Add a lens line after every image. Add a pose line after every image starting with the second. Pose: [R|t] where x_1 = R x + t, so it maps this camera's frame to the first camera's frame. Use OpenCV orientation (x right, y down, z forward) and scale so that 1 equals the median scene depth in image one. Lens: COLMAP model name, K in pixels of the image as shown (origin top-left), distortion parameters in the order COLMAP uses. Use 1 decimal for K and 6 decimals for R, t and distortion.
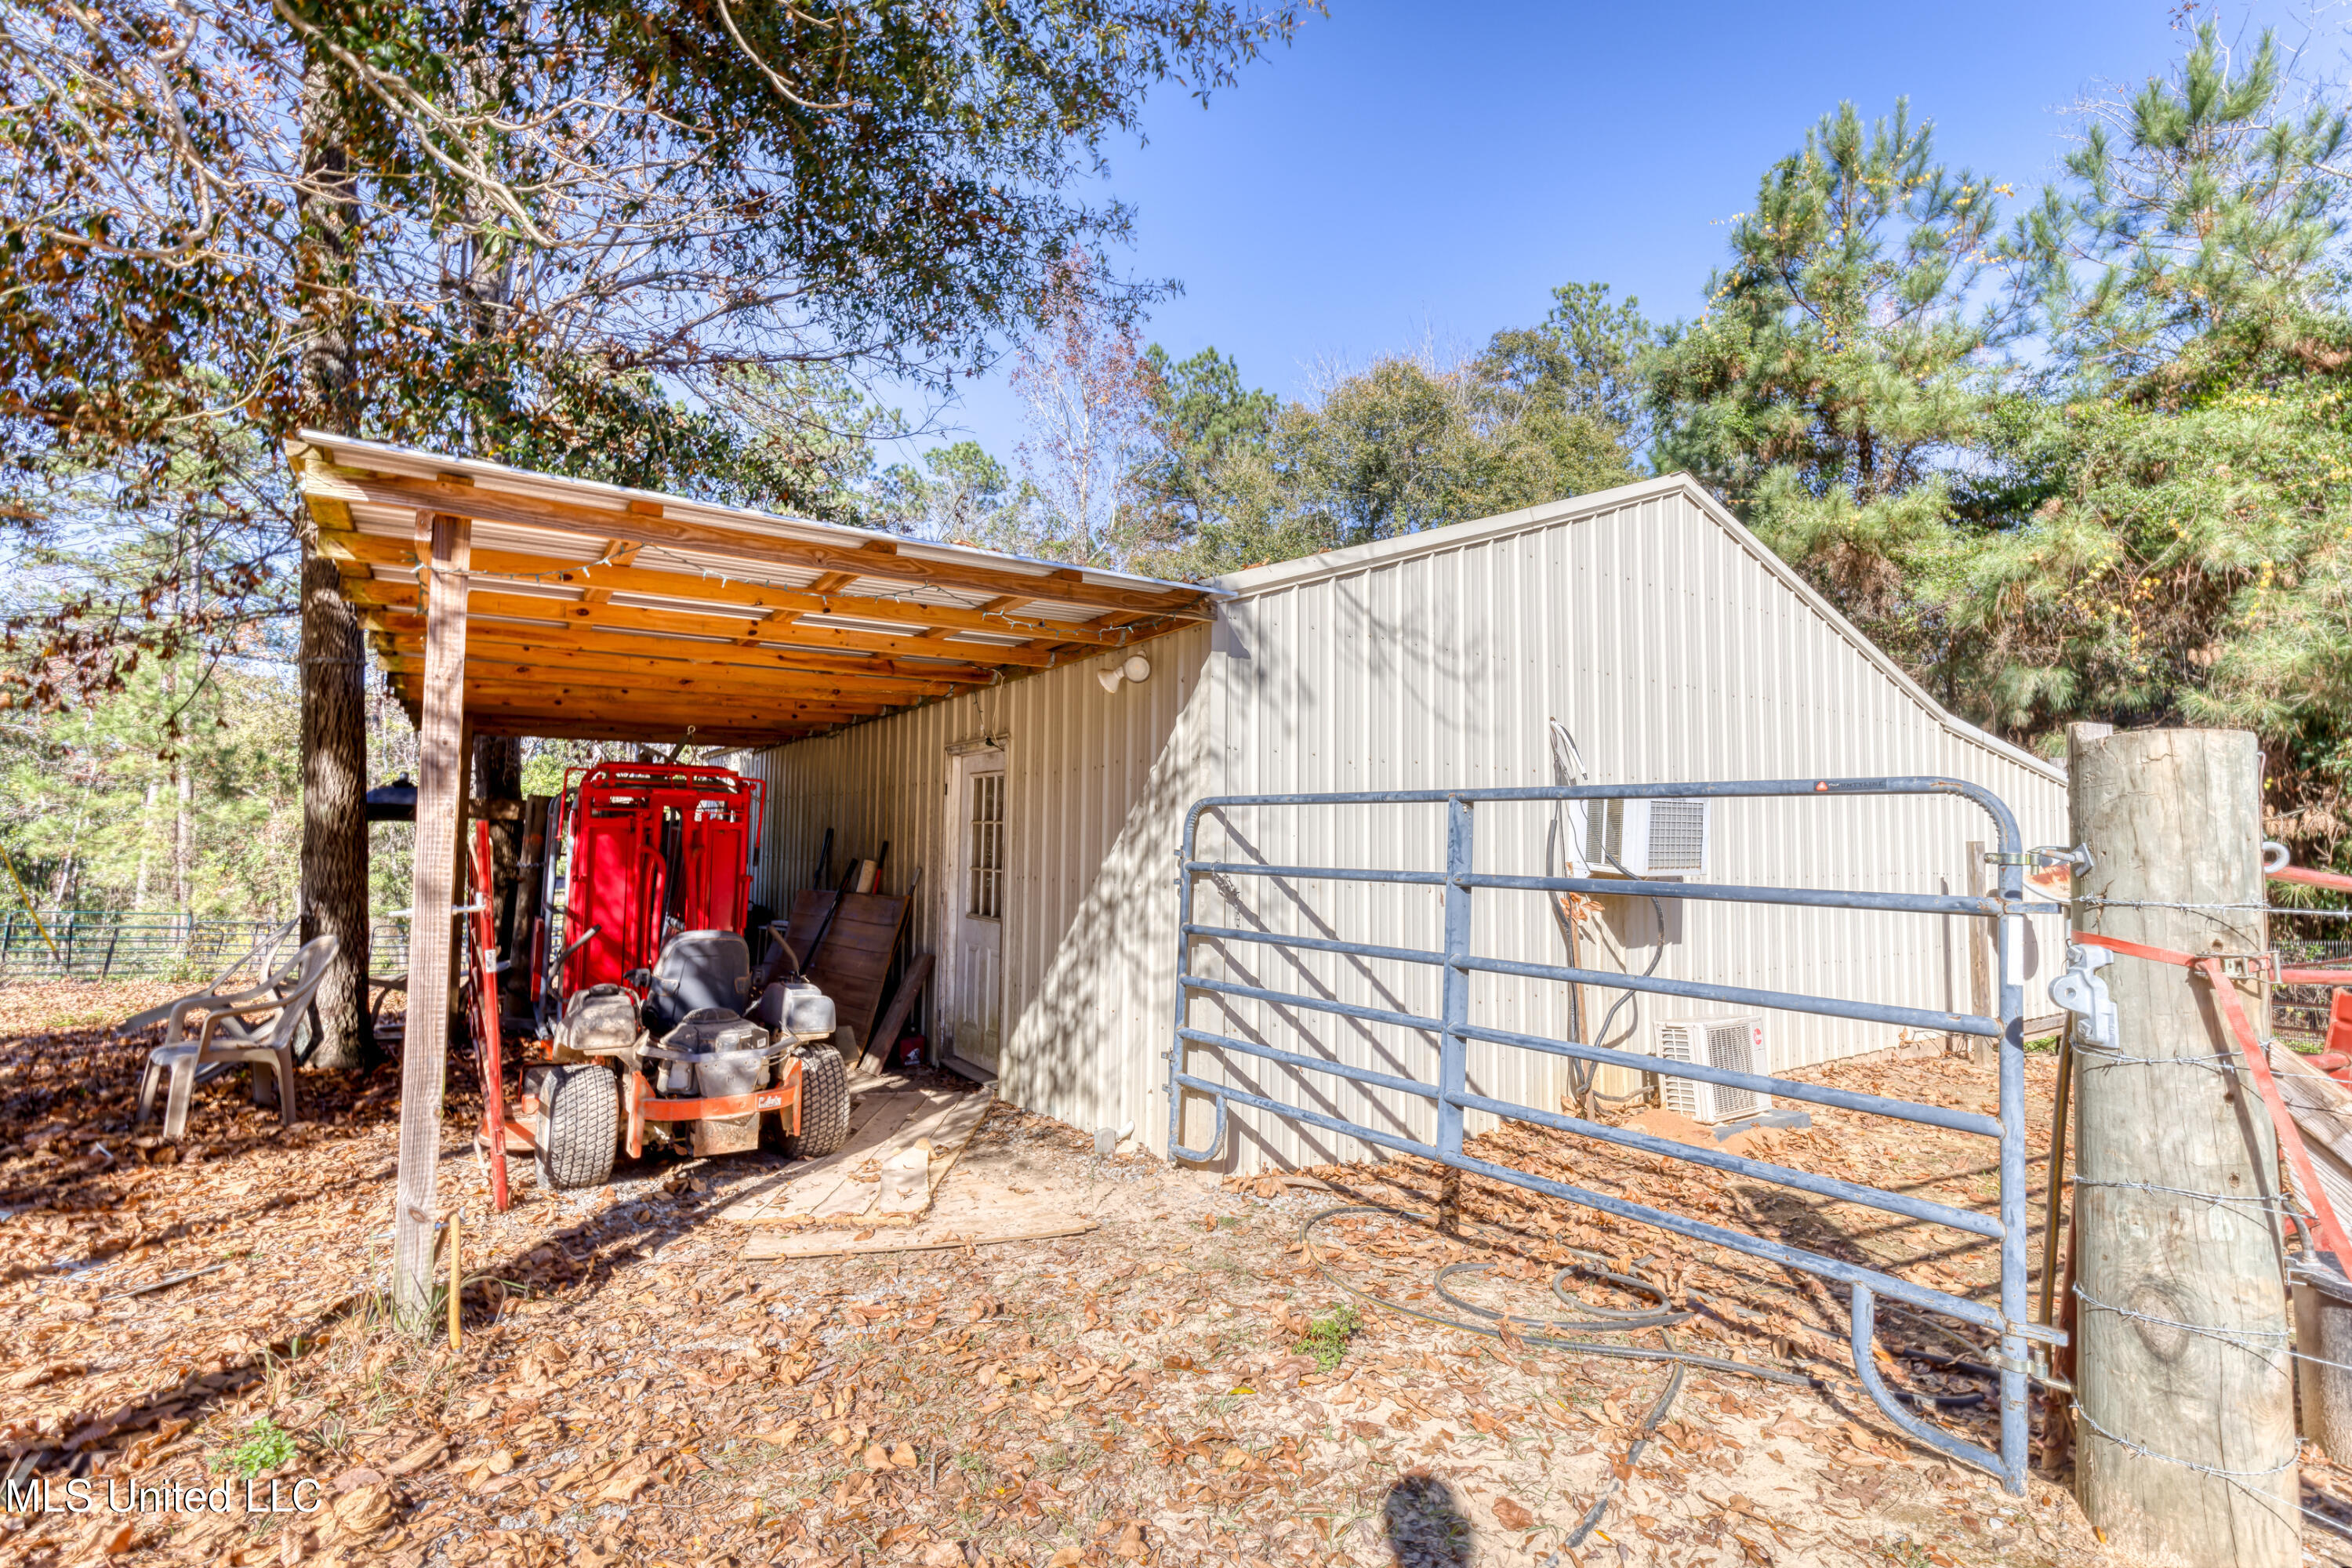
lens RADIAL K [[1057.8, 0, 1186.3], [0, 1057.8, 780.1], [0, 0, 1]] dist [0.001291, 0.000284]
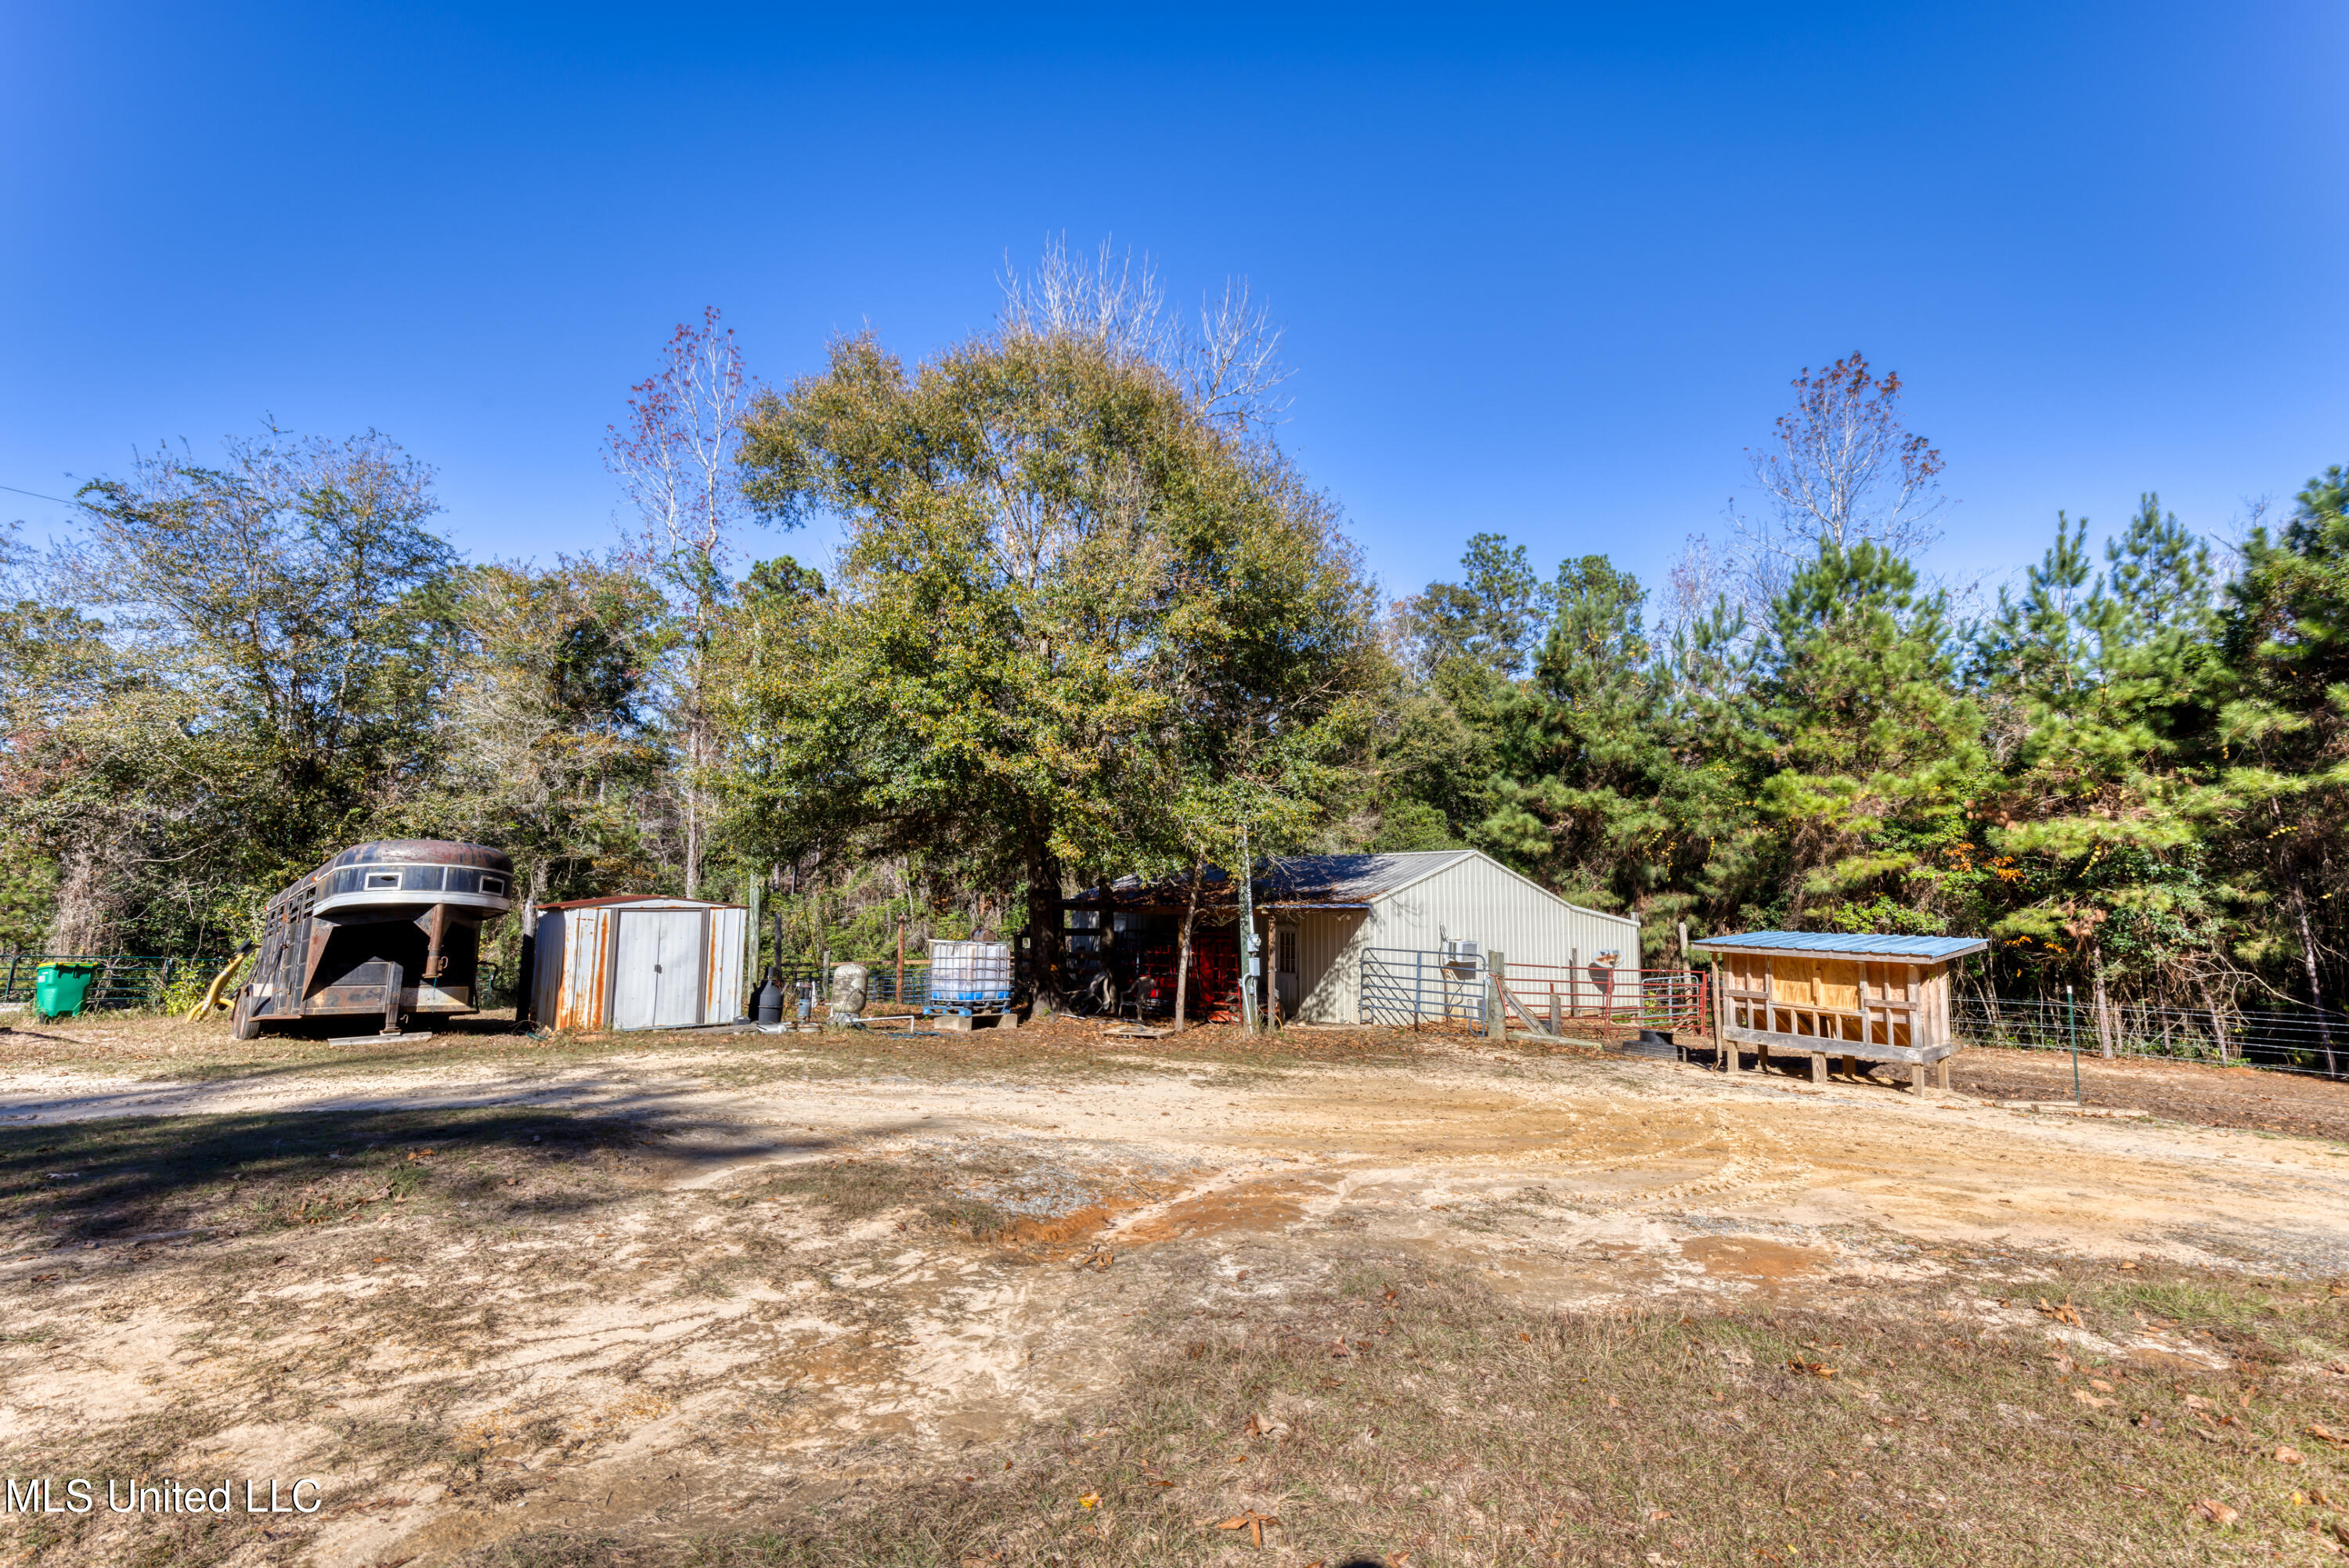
lens RADIAL K [[1054.0, 0, 1163.9], [0, 1054.0, 784.7], [0, 0, 1]] dist [0.000952, 0.000126]
pose [[0.999572, -0.000412, 0.029255, -0.591783], [0.001944, 0.998627, -0.052356, -0.268835], [-0.029193, 0.052390, 0.998200, -2.161783]]
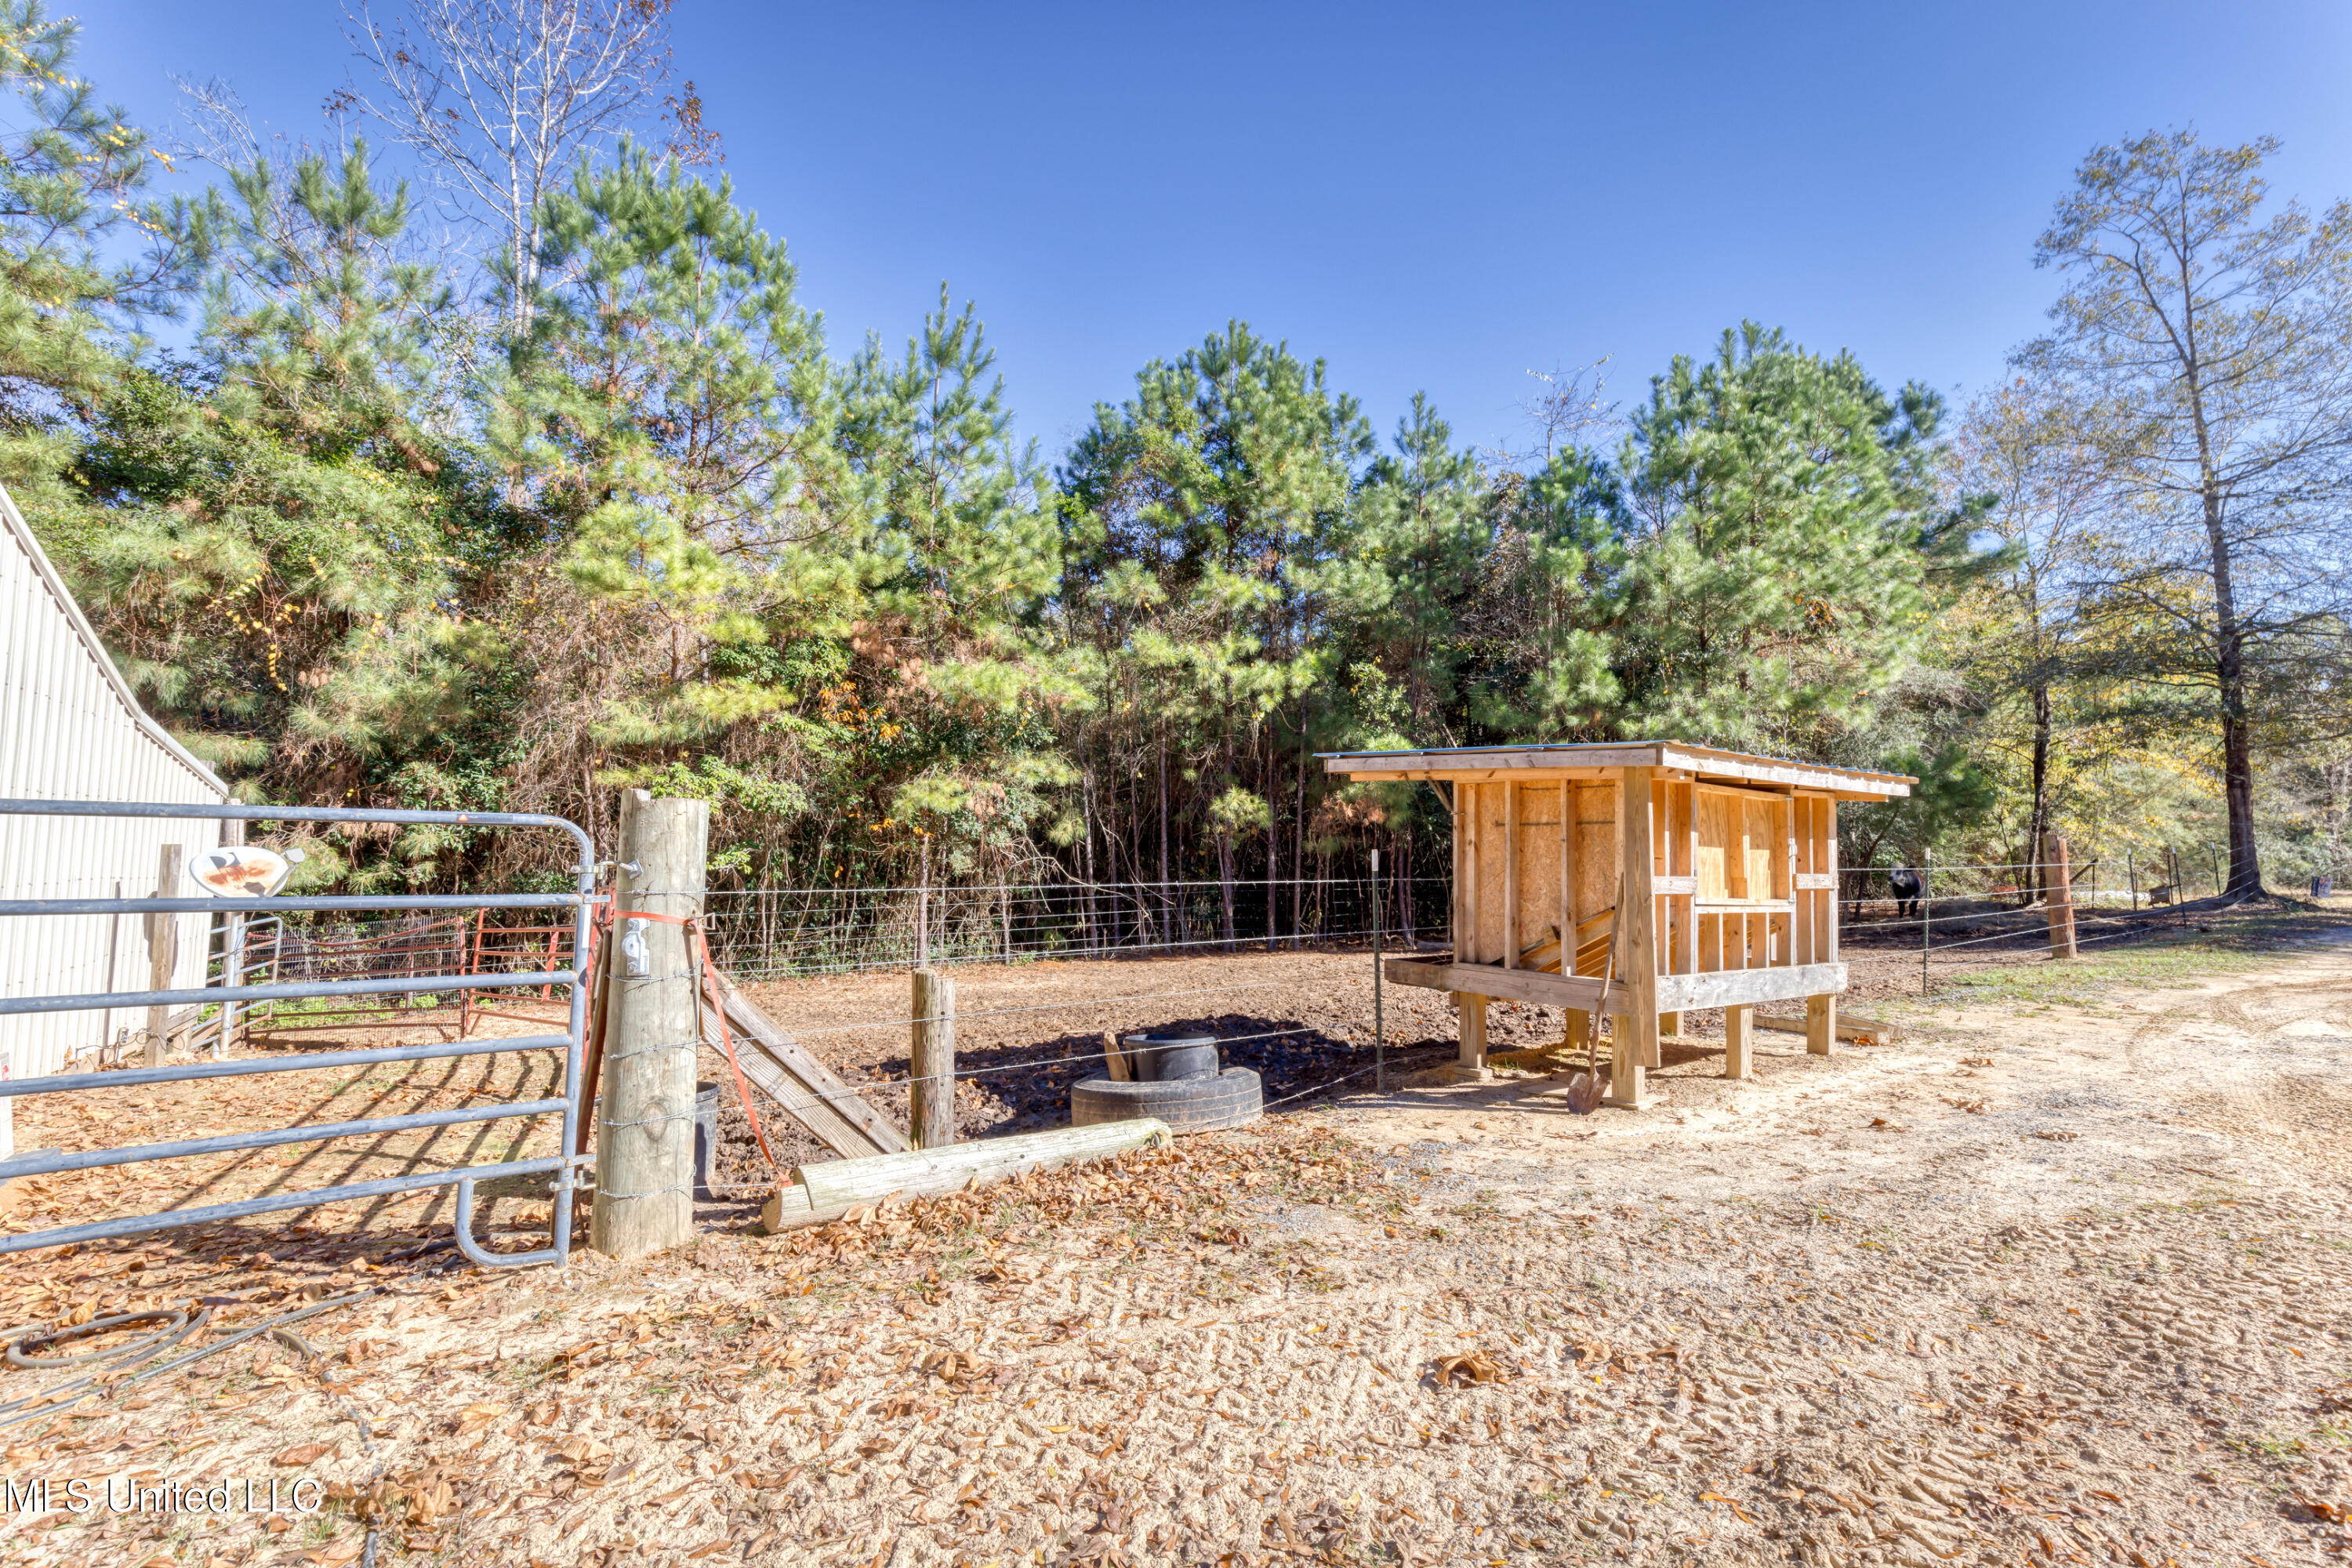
lens RADIAL K [[1057.8, 0, 1186.3], [0, 1057.8, 780.1], [0, 0, 1]] dist [0.001291, 0.000284]
pose [[0.034339, 0.056531, 0.997810, -0.211031], [-0.063669, 0.996495, -0.054265, -0.008054], [-0.997380, -0.061667, 0.037818, 0.012038]]
